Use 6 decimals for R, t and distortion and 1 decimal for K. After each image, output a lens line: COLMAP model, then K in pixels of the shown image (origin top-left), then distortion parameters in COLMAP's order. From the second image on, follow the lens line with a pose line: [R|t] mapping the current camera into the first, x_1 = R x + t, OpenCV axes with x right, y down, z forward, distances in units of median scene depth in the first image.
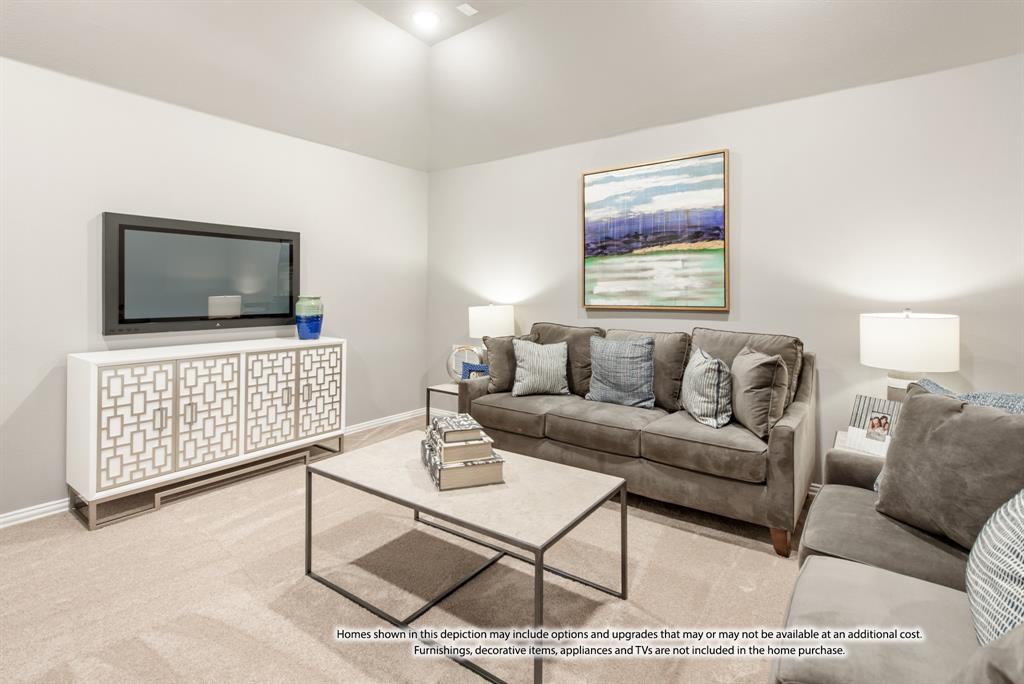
lens RADIAL K [[484.5, 0, 513.5], [0, 484.5, 289.0], [0, 0, 1]] dist [-0.002713, -0.000075]
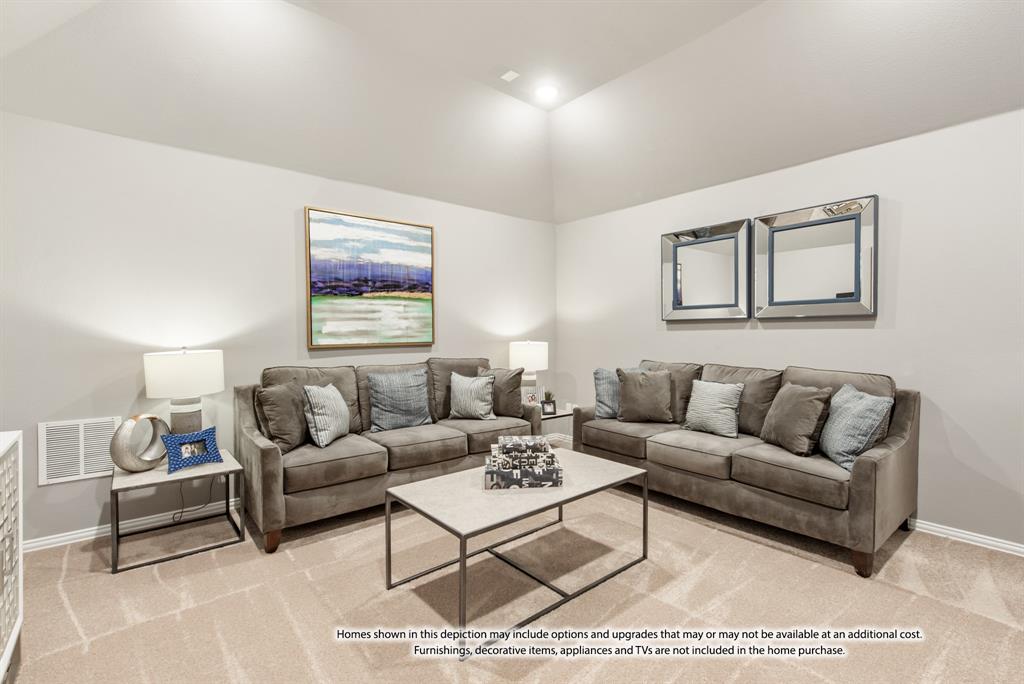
lens RADIAL K [[455.7, 0, 511.2], [0, 455.7, 339.6], [0, 0, 1]] dist [0.012549, -0.000328]
pose [[0.256570, -0.025509, 0.966189, -0.689756], [-0.007580, 0.999568, 0.028403, -0.007052], [-0.966496, -0.014611, 0.256266, 0.415237]]
